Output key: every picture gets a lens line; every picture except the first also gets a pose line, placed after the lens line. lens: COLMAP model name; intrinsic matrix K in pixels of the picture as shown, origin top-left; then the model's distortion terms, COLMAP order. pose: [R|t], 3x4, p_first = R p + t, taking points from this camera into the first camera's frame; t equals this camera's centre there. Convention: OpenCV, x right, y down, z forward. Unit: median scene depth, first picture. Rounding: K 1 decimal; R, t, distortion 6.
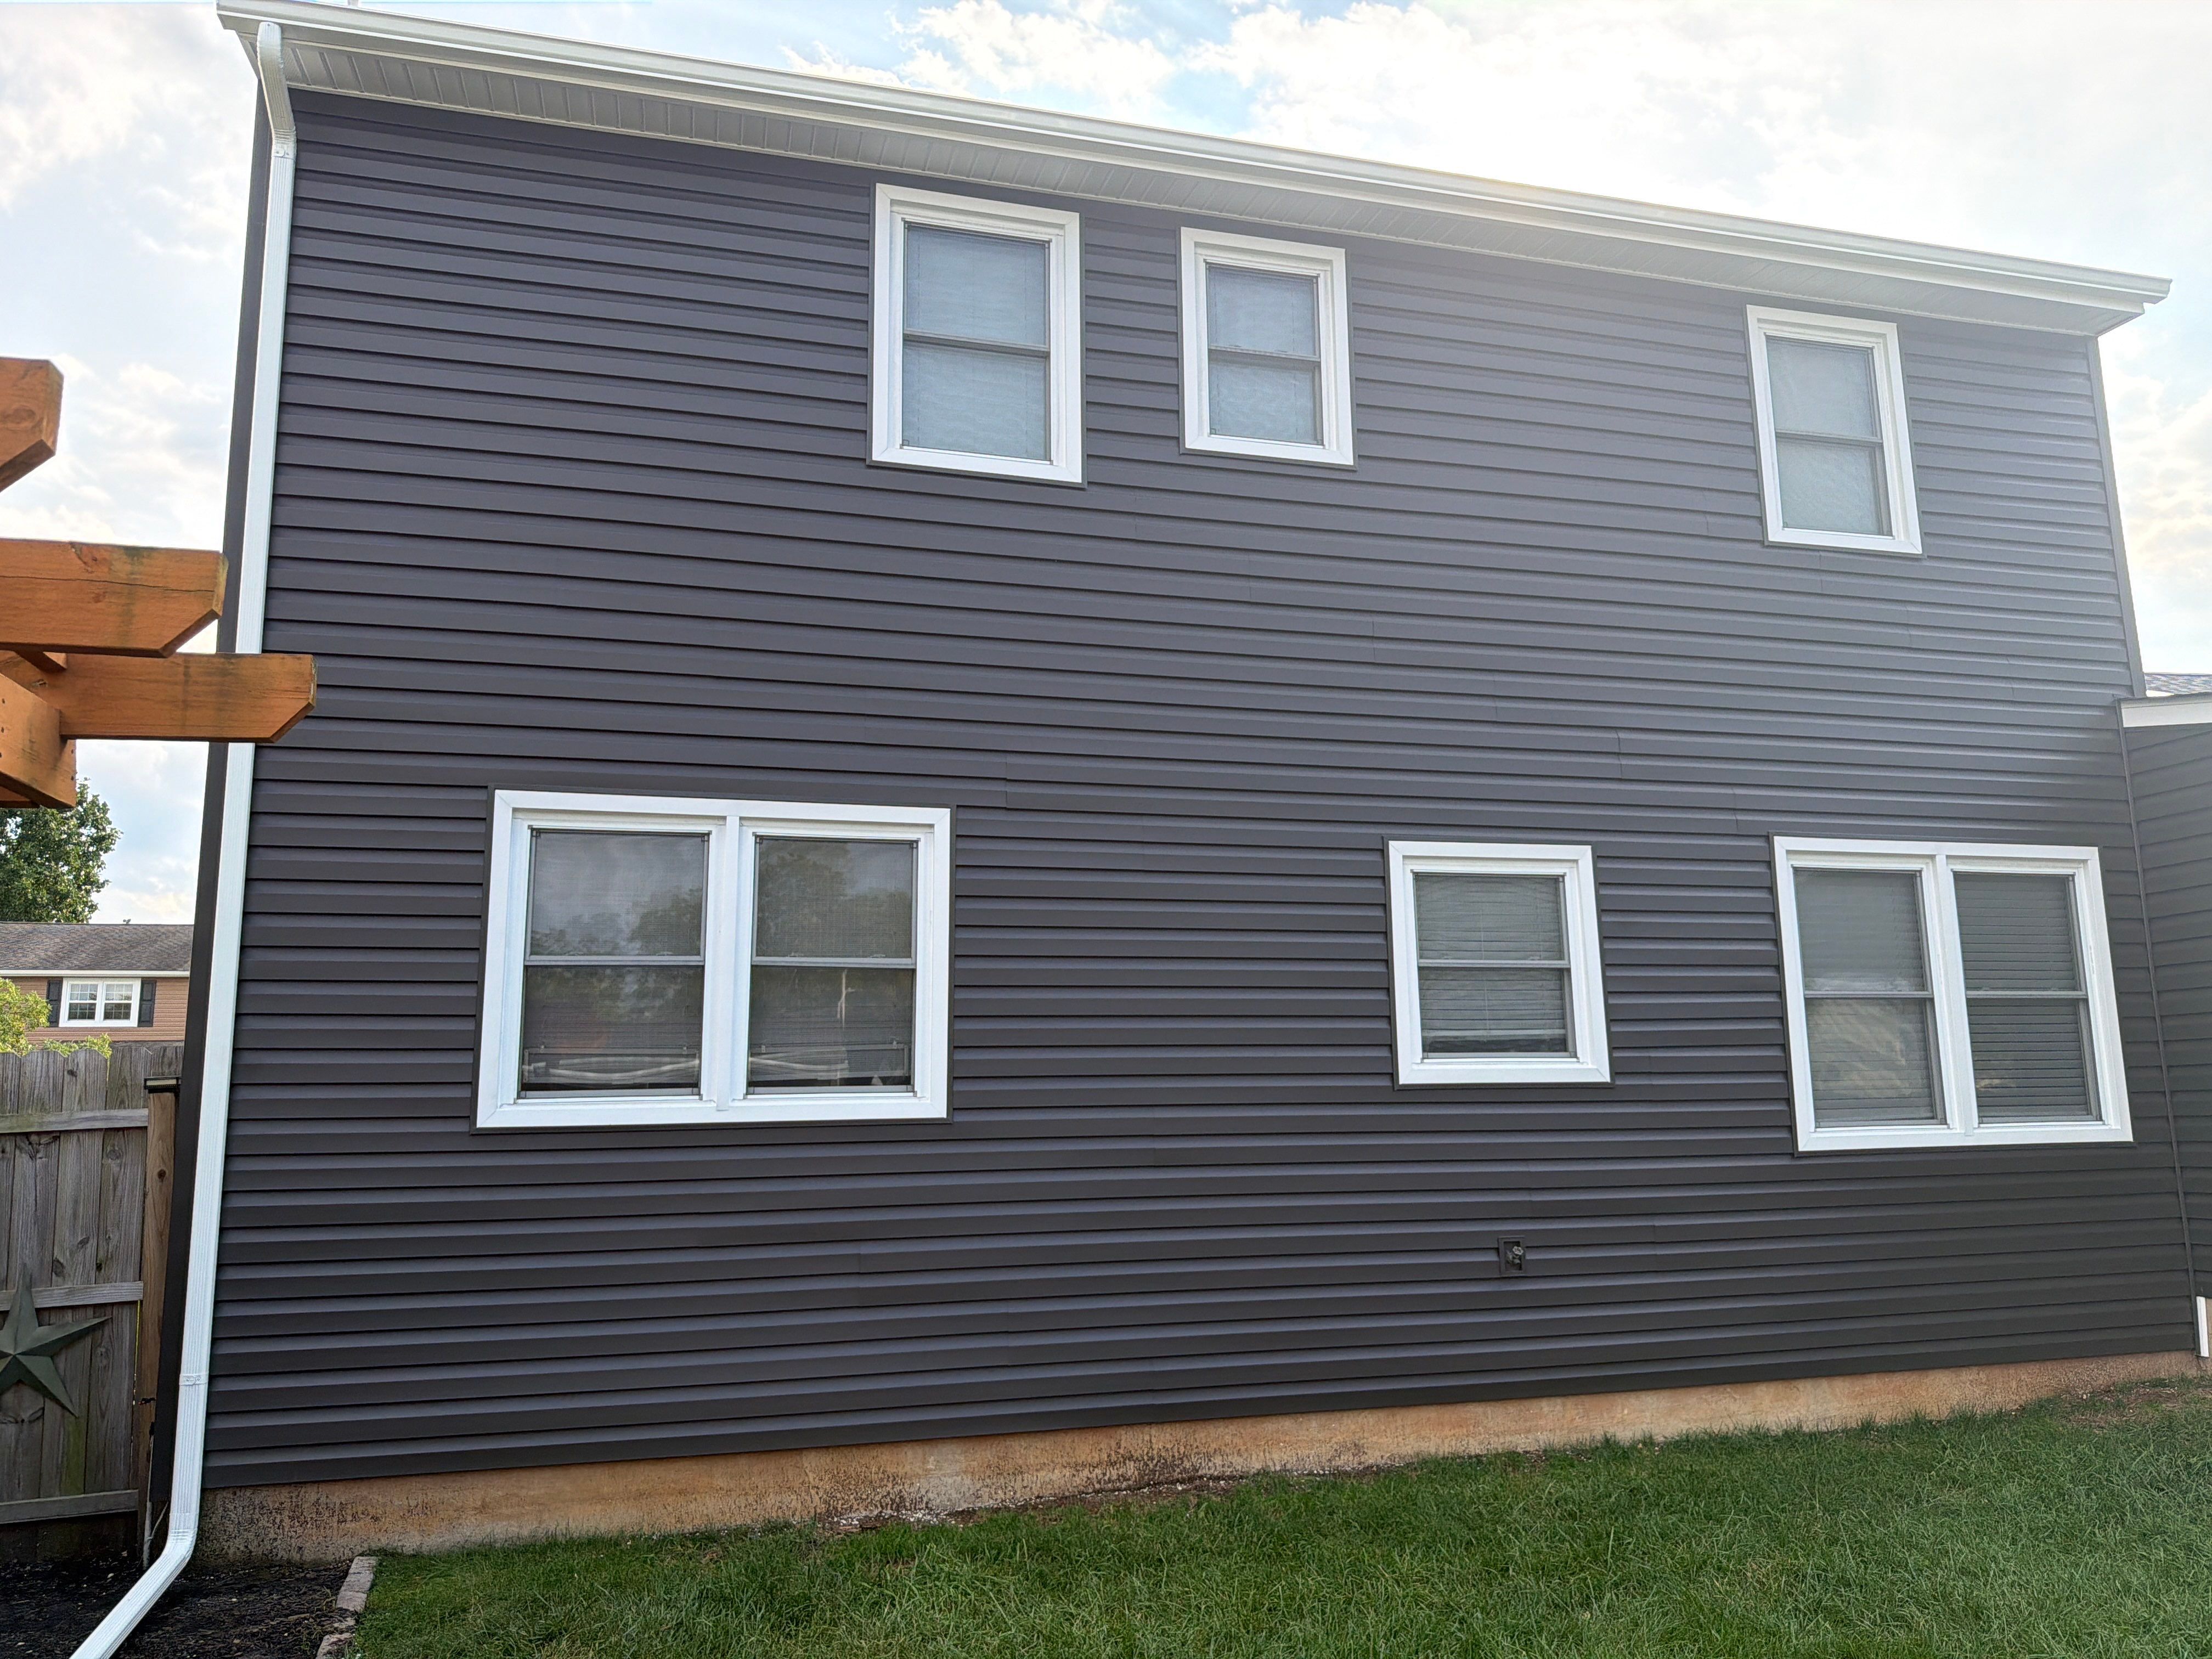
lens RADIAL K [[1604.4, 0, 1112.3], [0, 1604.4, 816.8], [0, 0, 1]] dist [0.039936, -0.047362]
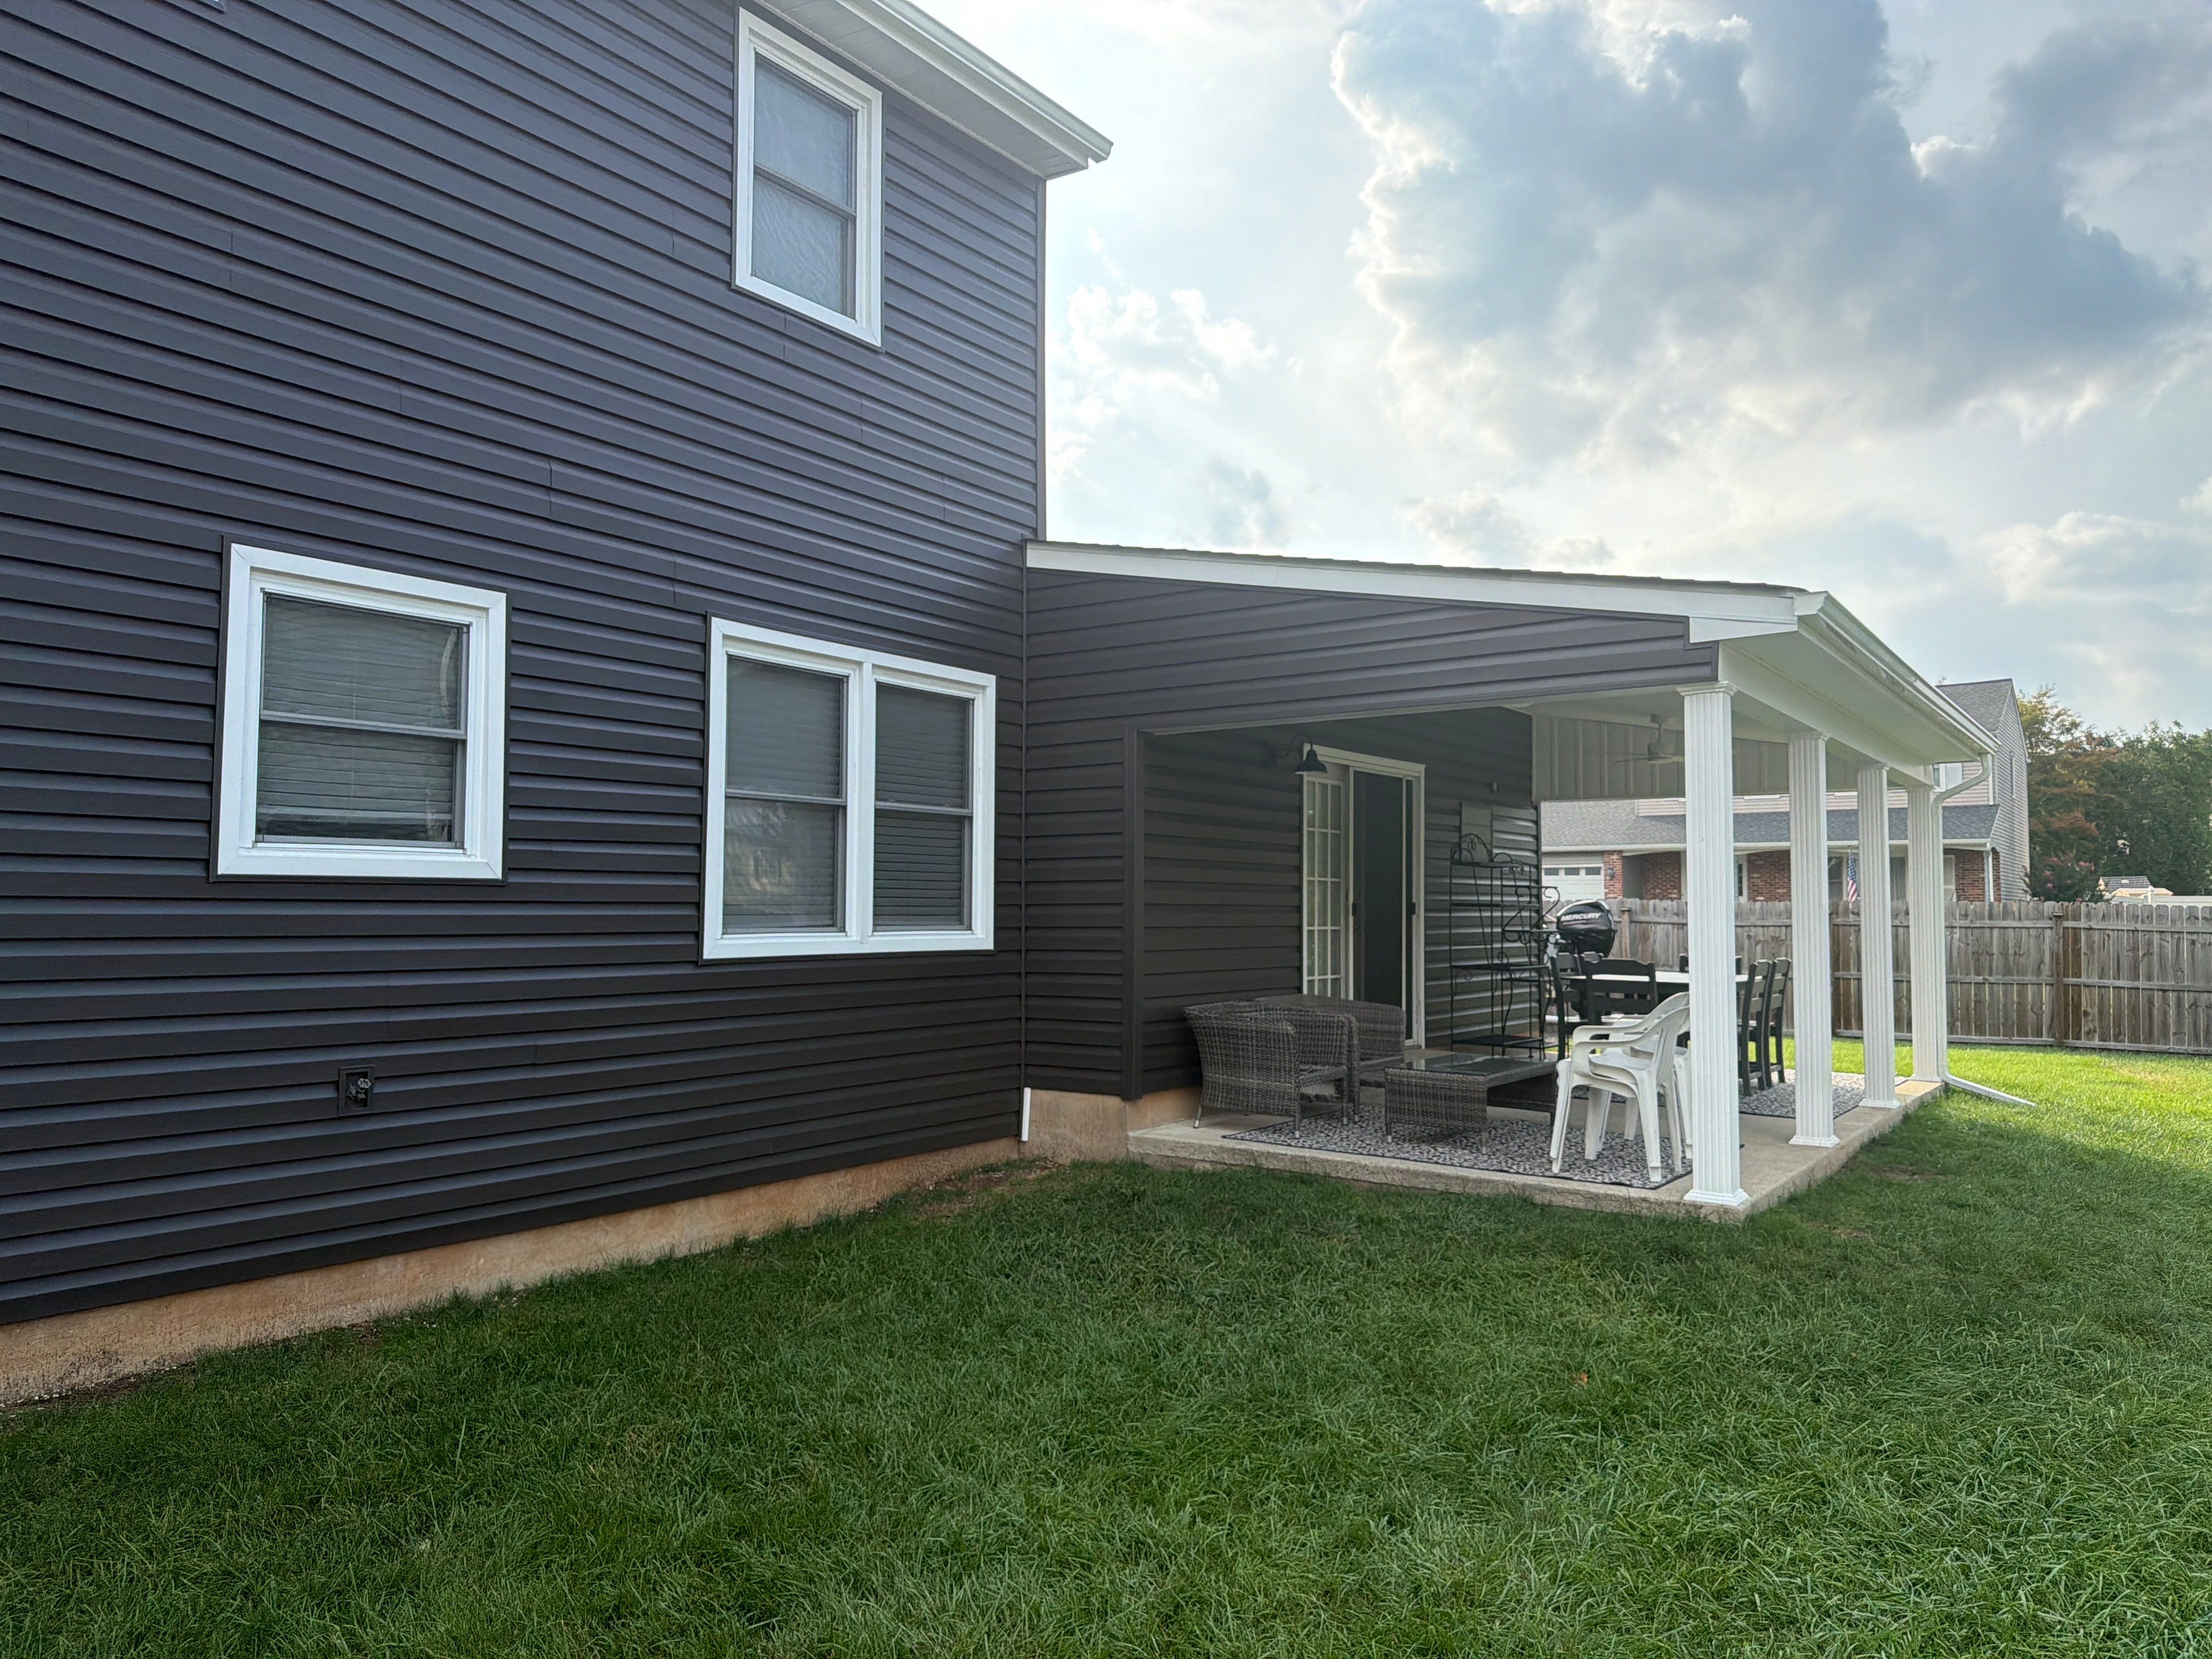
lens RADIAL K [[1604.4, 0, 1122.5], [0, 1604.4, 825.8], [0, 0, 1]] dist [0.039936, -0.047362]
pose [[0.774855, 0.051794, 0.630014, 0.030098], [-0.126598, 0.989161, 0.074383, 0.034237], [-0.619332, -0.137394, 0.773014, 0.158656]]
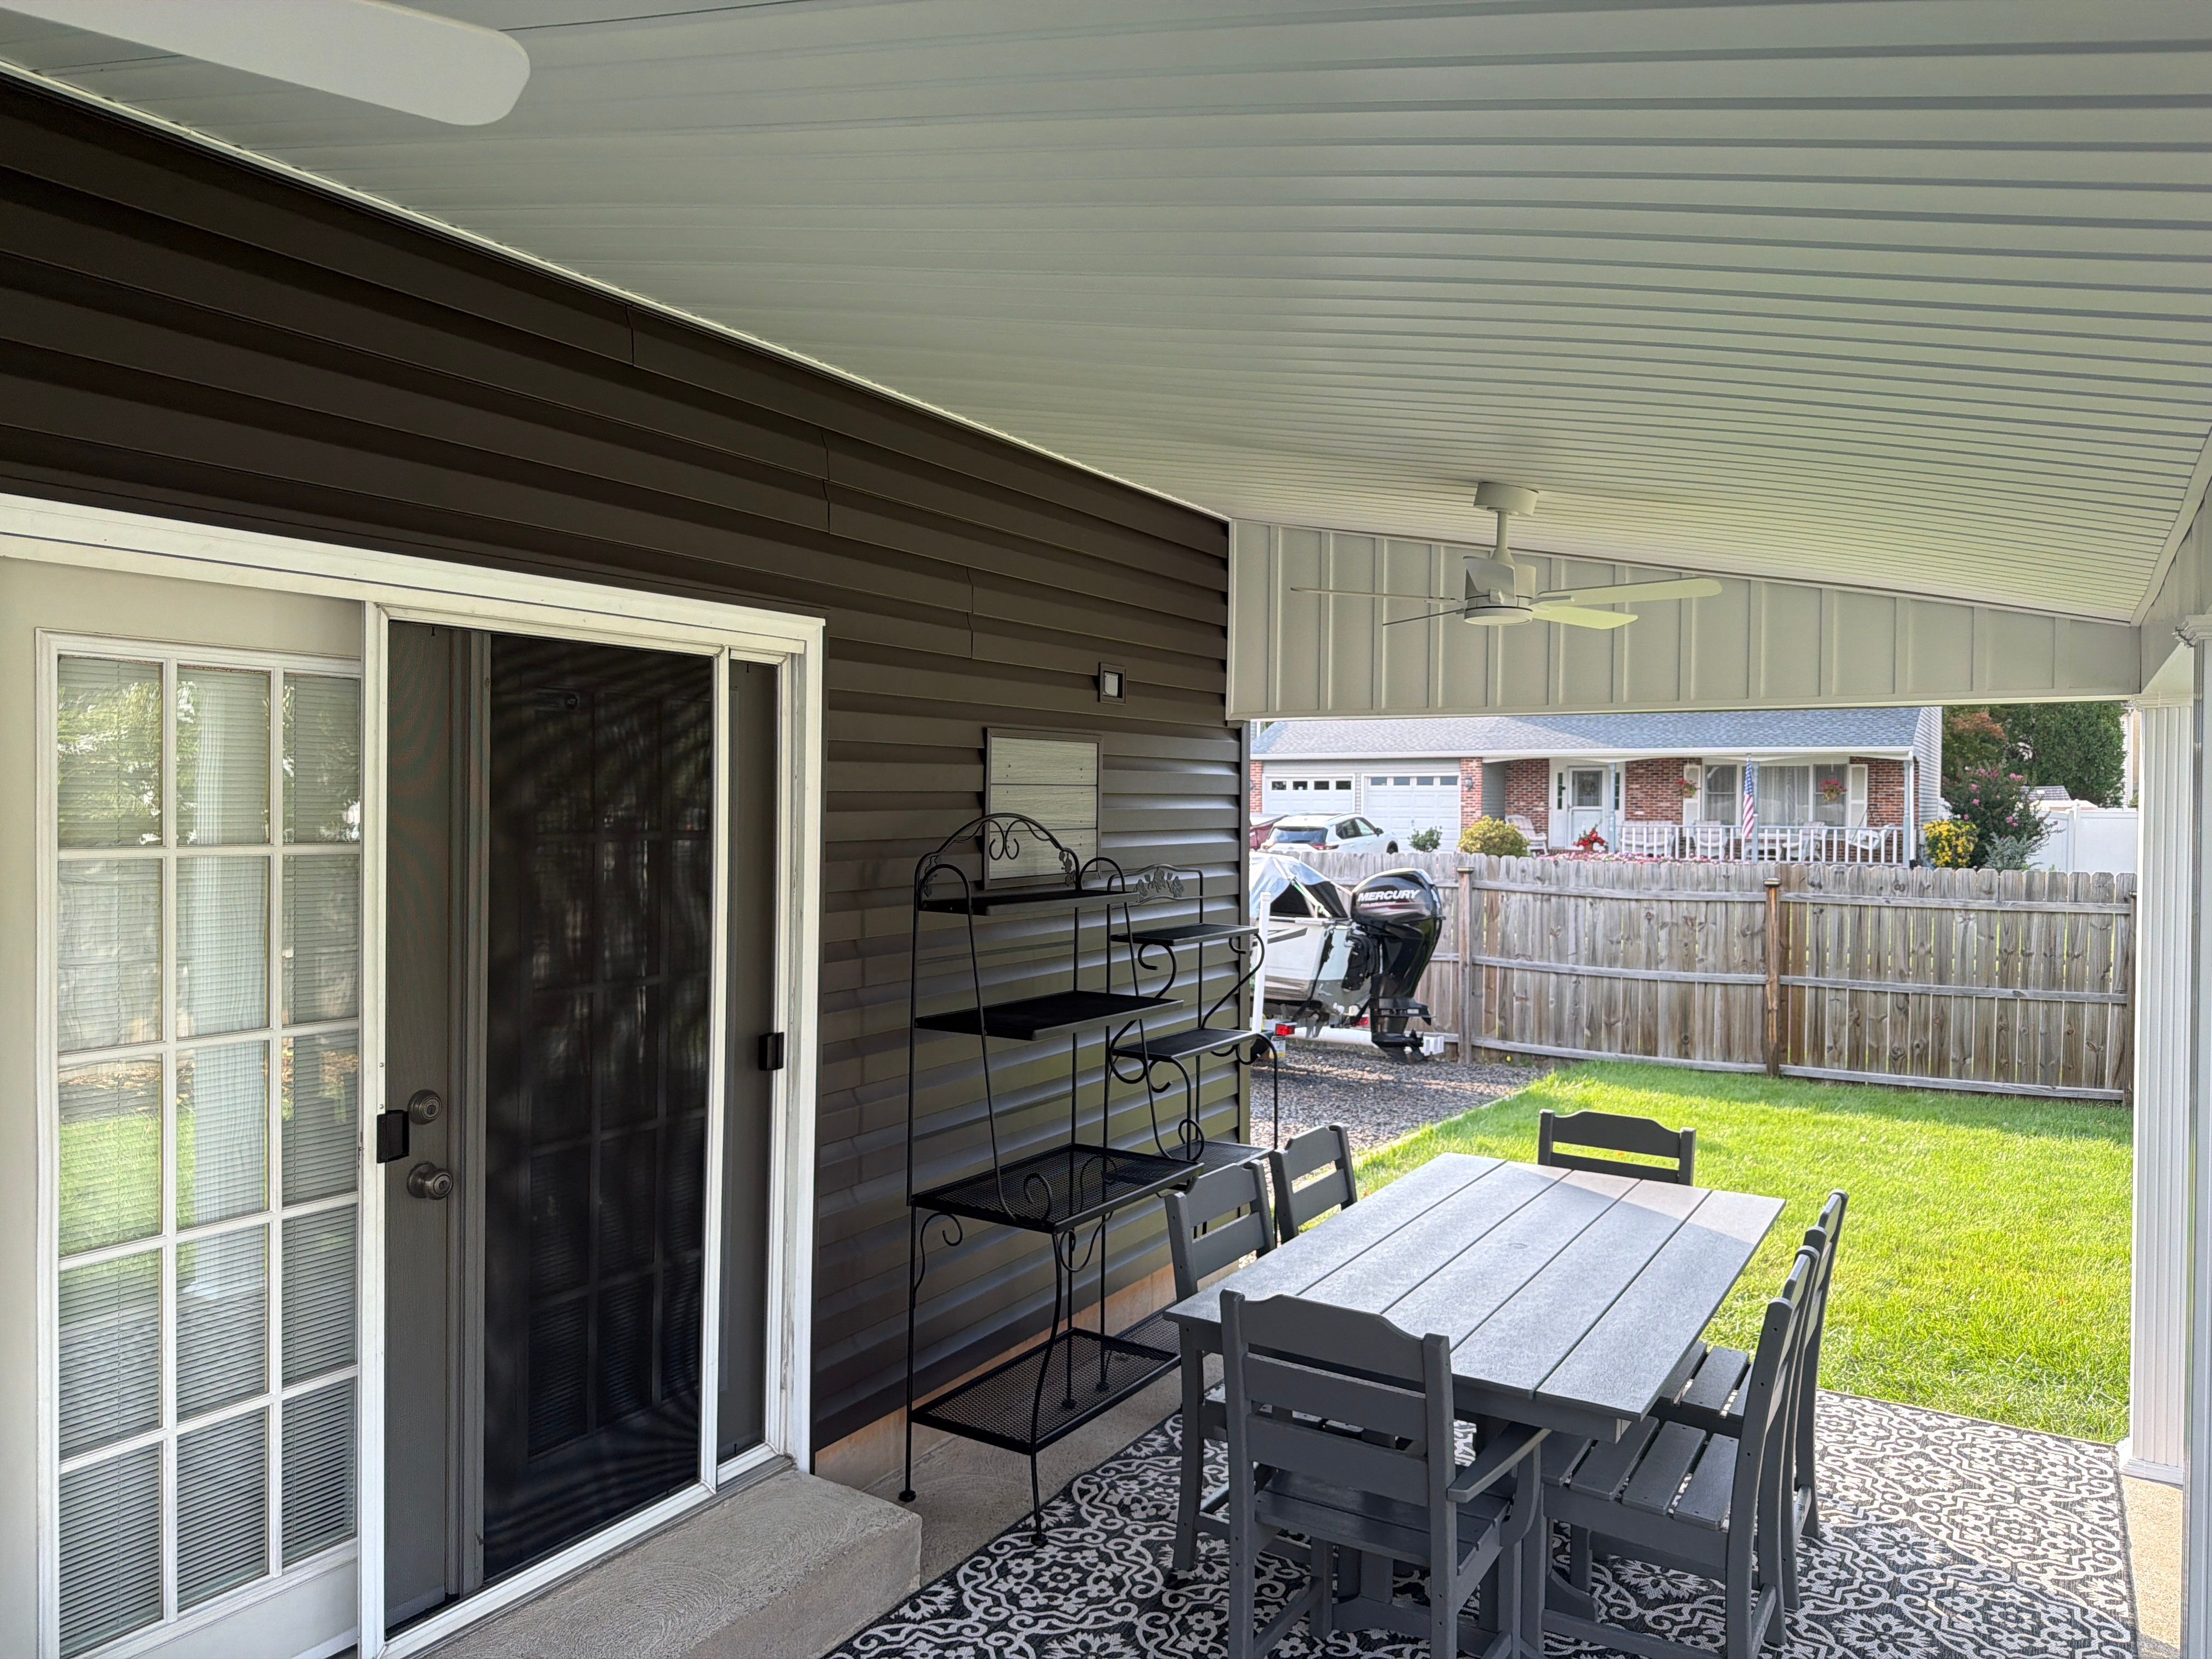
lens RADIAL K [[1604.4, 0, 1108.8], [0, 1604.4, 832.5], [0, 0, 1]] dist [0.039936, -0.047362]
pose [[0.731025, 0.007232, 0.682313, 0.958479], [-0.137632, 0.980955, 0.137061, 0.037246], [-0.668327, -0.194103, 0.718097, 0.742645]]
